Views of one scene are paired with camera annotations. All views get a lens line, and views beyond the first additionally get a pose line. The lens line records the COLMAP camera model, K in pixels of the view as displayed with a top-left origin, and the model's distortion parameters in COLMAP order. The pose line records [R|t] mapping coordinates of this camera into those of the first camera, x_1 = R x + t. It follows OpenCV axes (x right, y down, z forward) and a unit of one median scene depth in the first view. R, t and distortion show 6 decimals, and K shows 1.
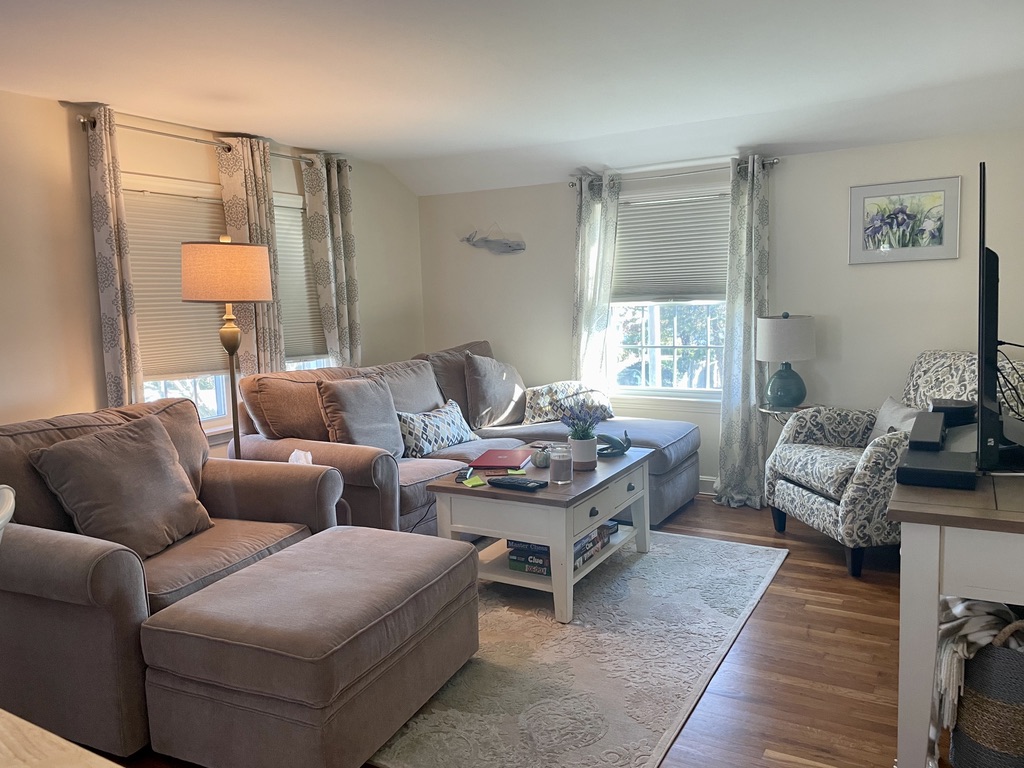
lens RADIAL K [[777.7, 0, 512.0], [0, 777.7, 384.0], [0, 0, 1]] dist [0.007237, 0.002580]
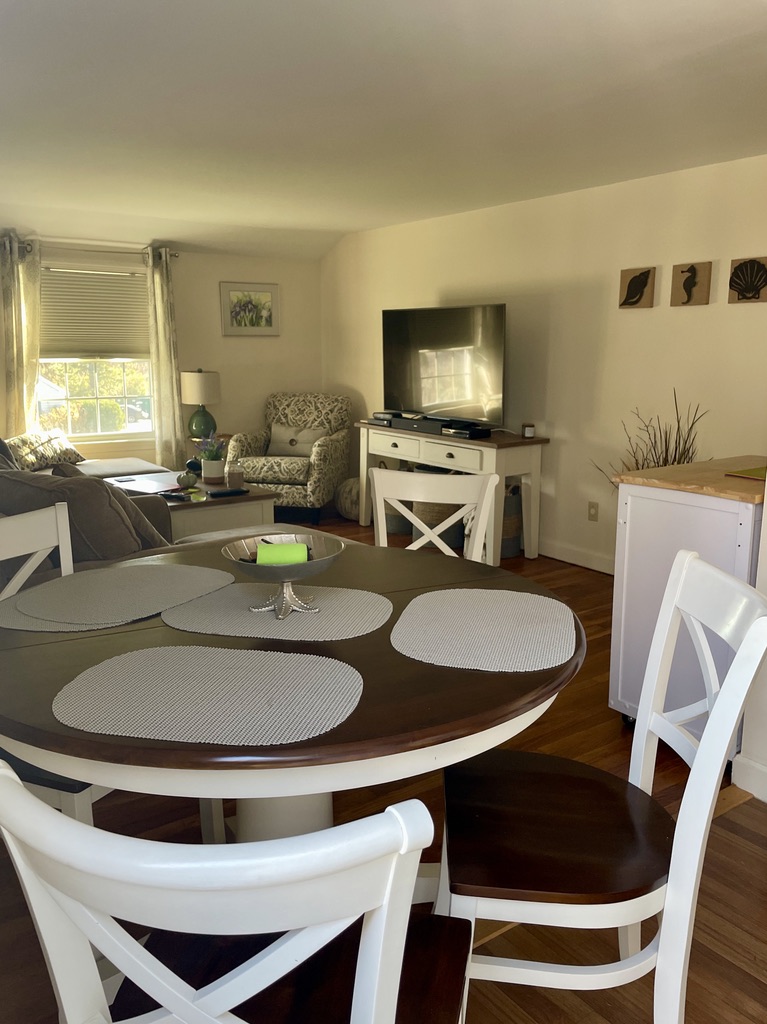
lens RADIAL K [[777.7, 0, 383.5], [0, 777.7, 512.0], [0, 0, 1]] dist [0.007237, 0.002580]
pose [[0.397673, -0.159859, 0.903494, -0.840816], [0.088149, 0.986807, 0.135802, 0.000763], [-0.913283, 0.025638, 0.406518, 0.145680]]
